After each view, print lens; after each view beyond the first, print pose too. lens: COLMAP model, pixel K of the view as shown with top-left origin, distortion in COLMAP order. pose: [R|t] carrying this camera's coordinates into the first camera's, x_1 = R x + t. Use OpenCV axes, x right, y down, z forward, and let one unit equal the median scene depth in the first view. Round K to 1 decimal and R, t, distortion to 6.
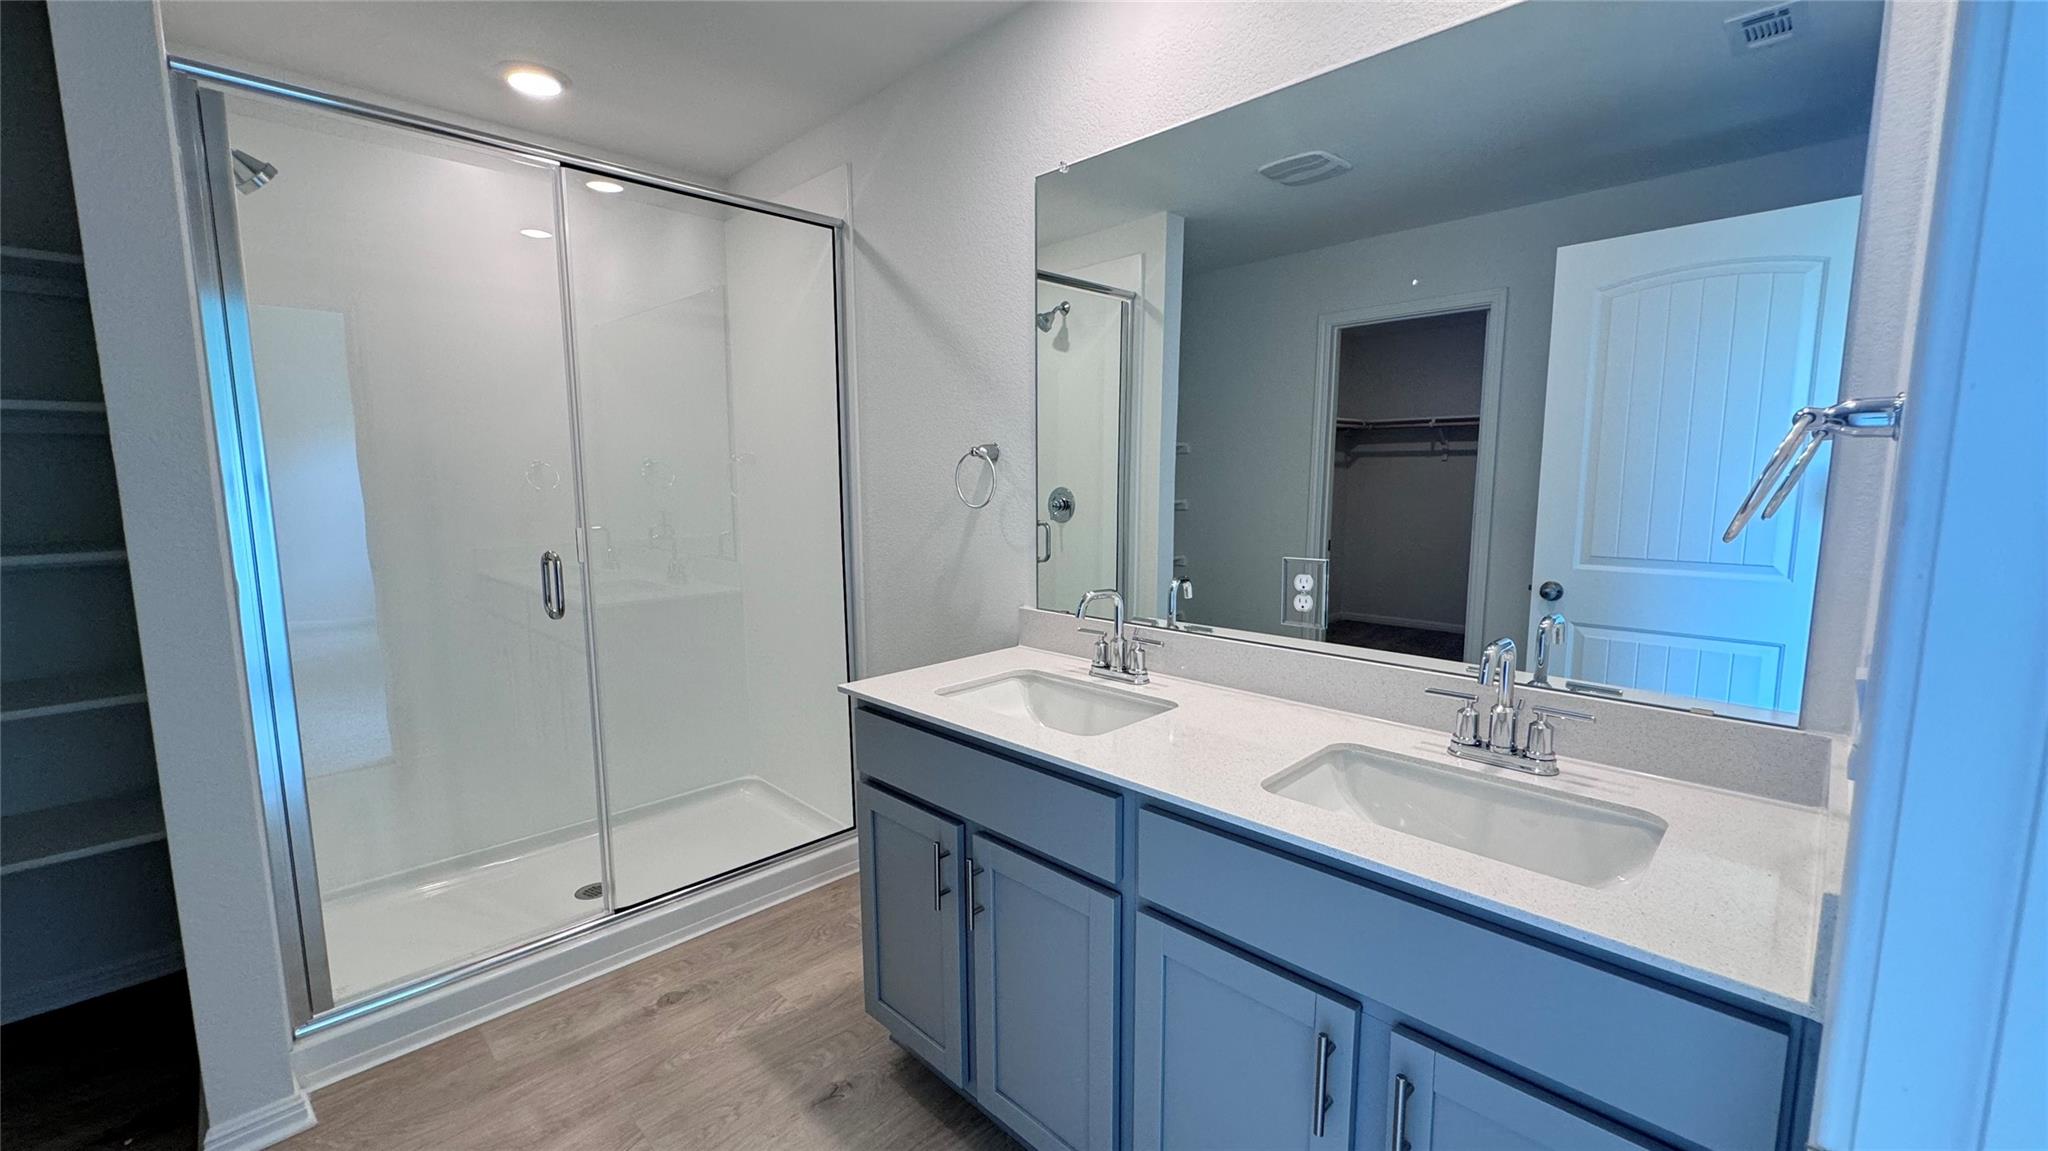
lens RADIAL K [[818.1, 0, 1026.4], [0, 818.1, 579.7], [0, 0, 1]] dist [-0.002224, 0.000221]
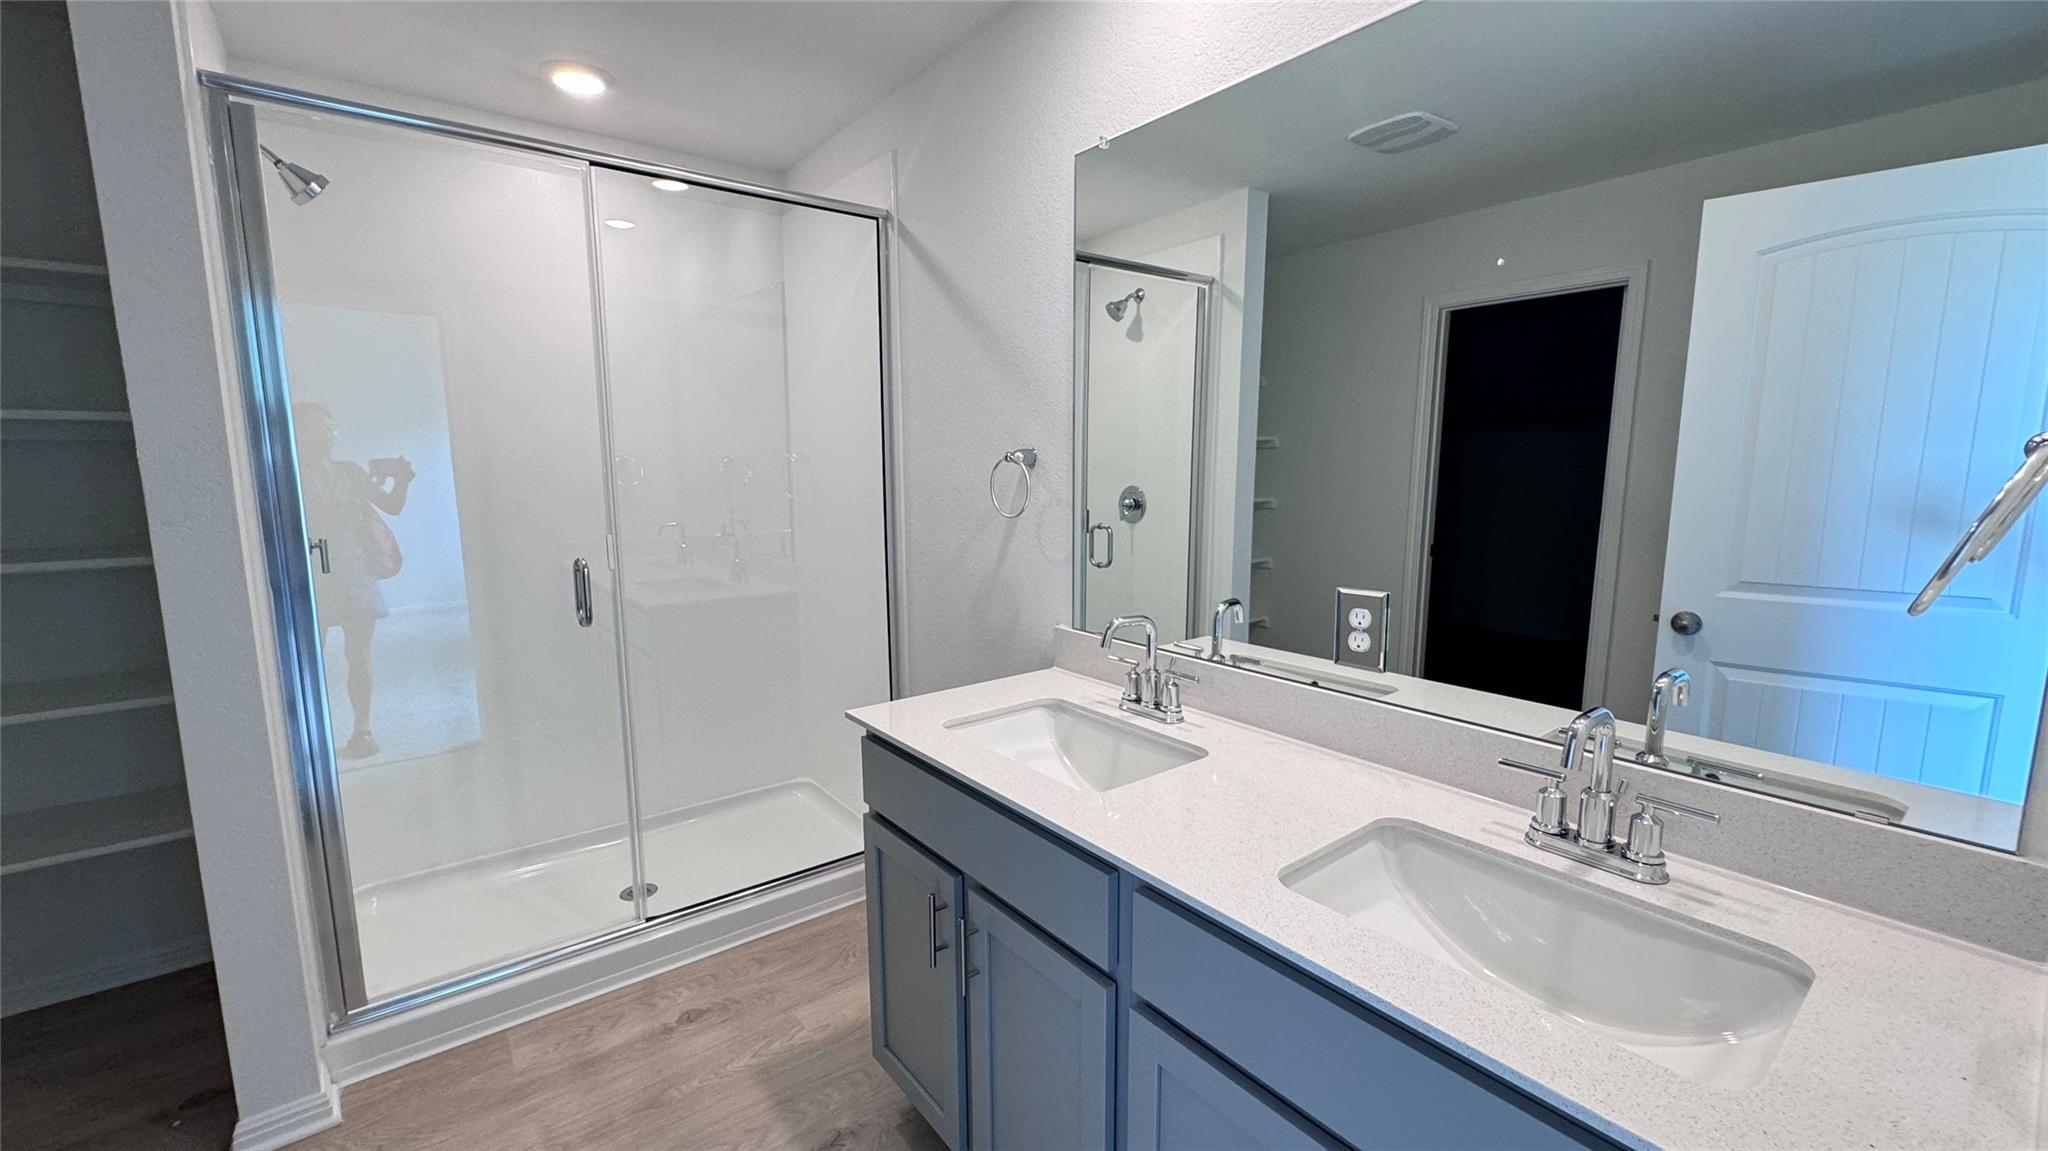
lens RADIAL K [[818.1, 0, 1026.3], [0, 818.1, 578.9], [0, 0, 1]] dist [-0.002224, 0.000221]
pose [[0.992270, 0.019251, -0.122598, 0.079632], [-0.017486, 0.999728, 0.015457, -0.036530], [0.122862, -0.013193, 0.992336, 0.090061]]
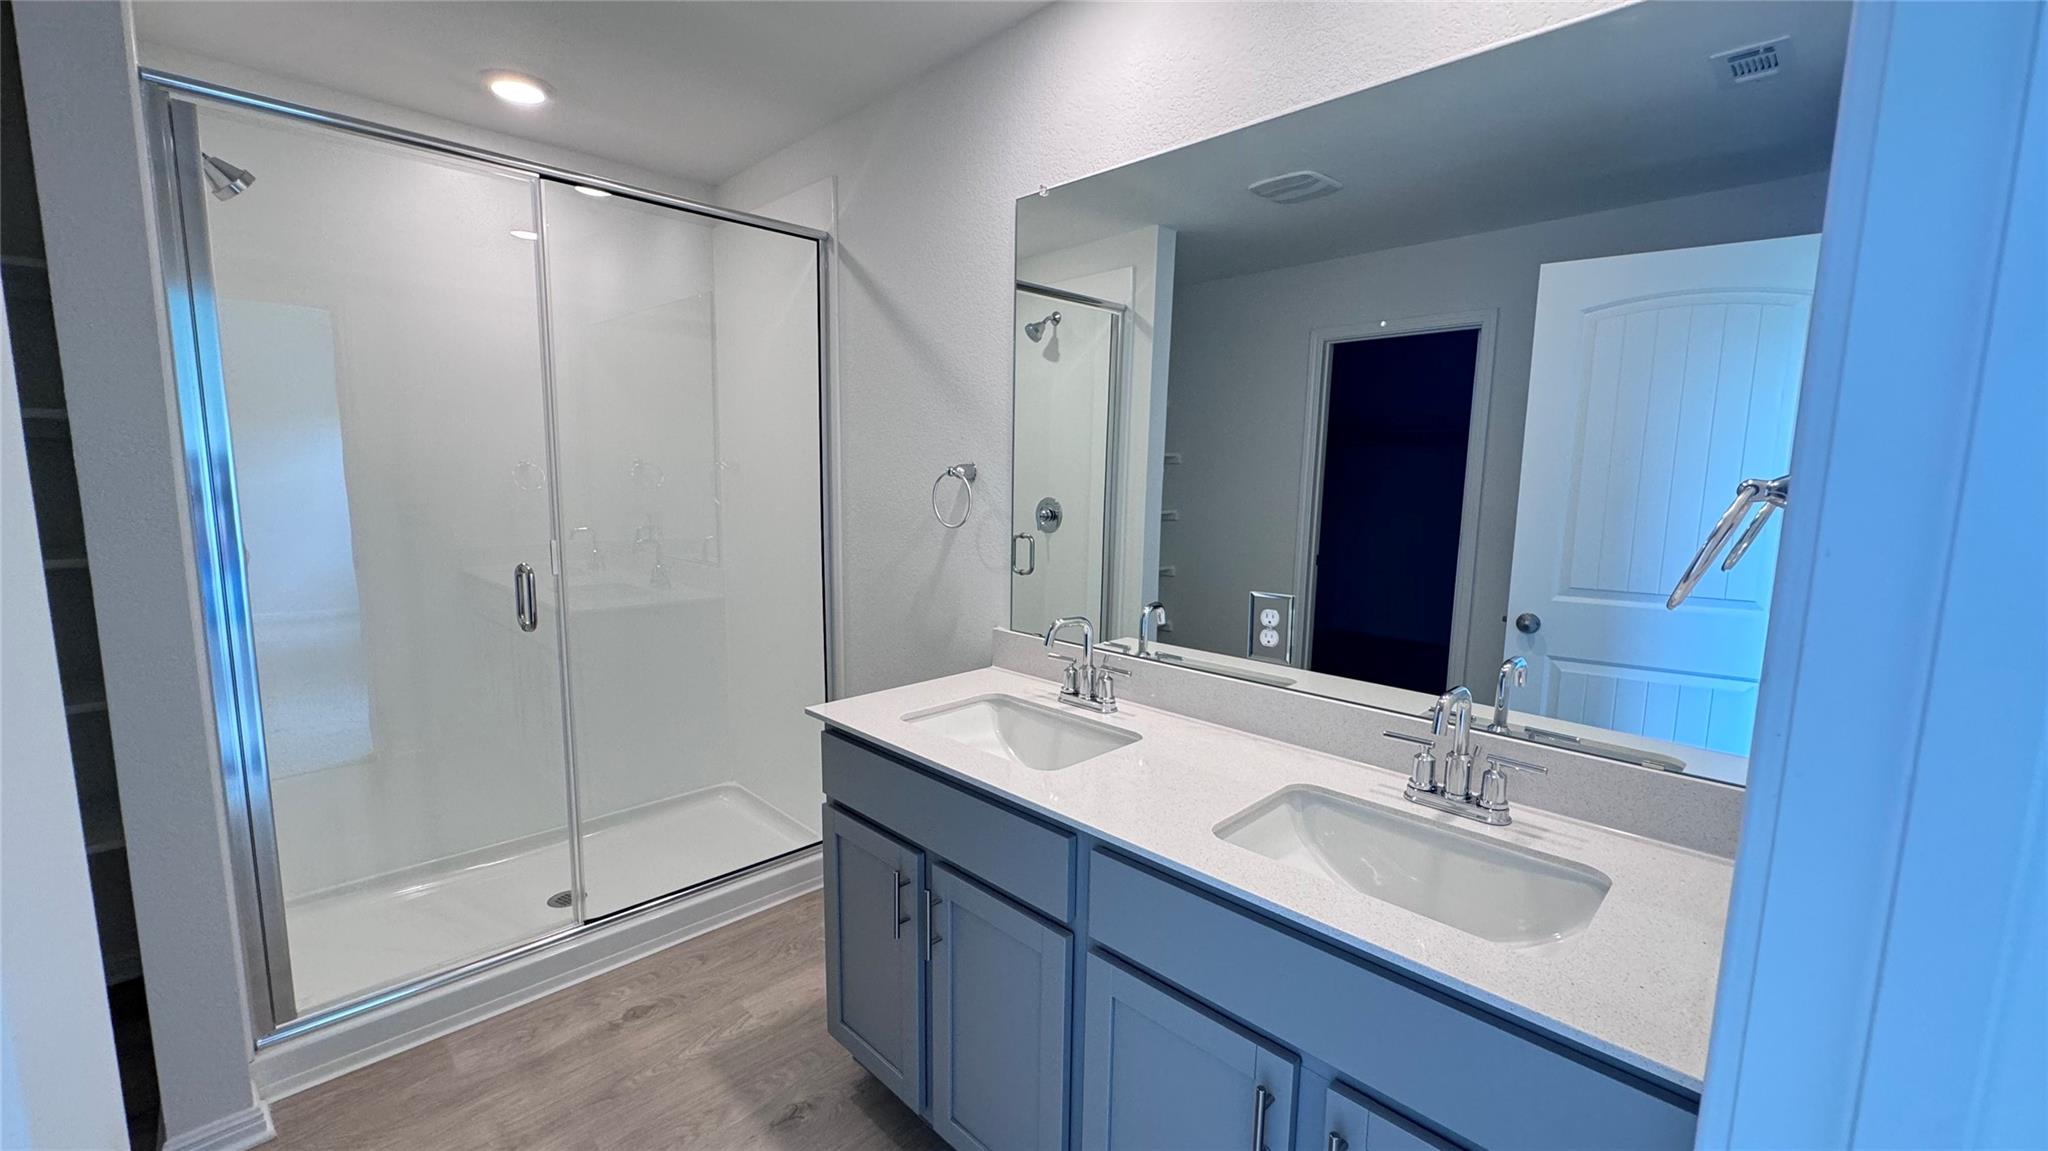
lens RADIAL K [[818.1, 0, 1026.2], [0, 818.1, 579.6], [0, 0, 1]] dist [-0.002224, 0.000221]
pose [[0.999798, 0.020039, 0.001288, 0.032092], [-0.020045, 0.999789, 0.004426, -0.034047], [-0.001199, -0.004451, 0.999989, 0.000562]]
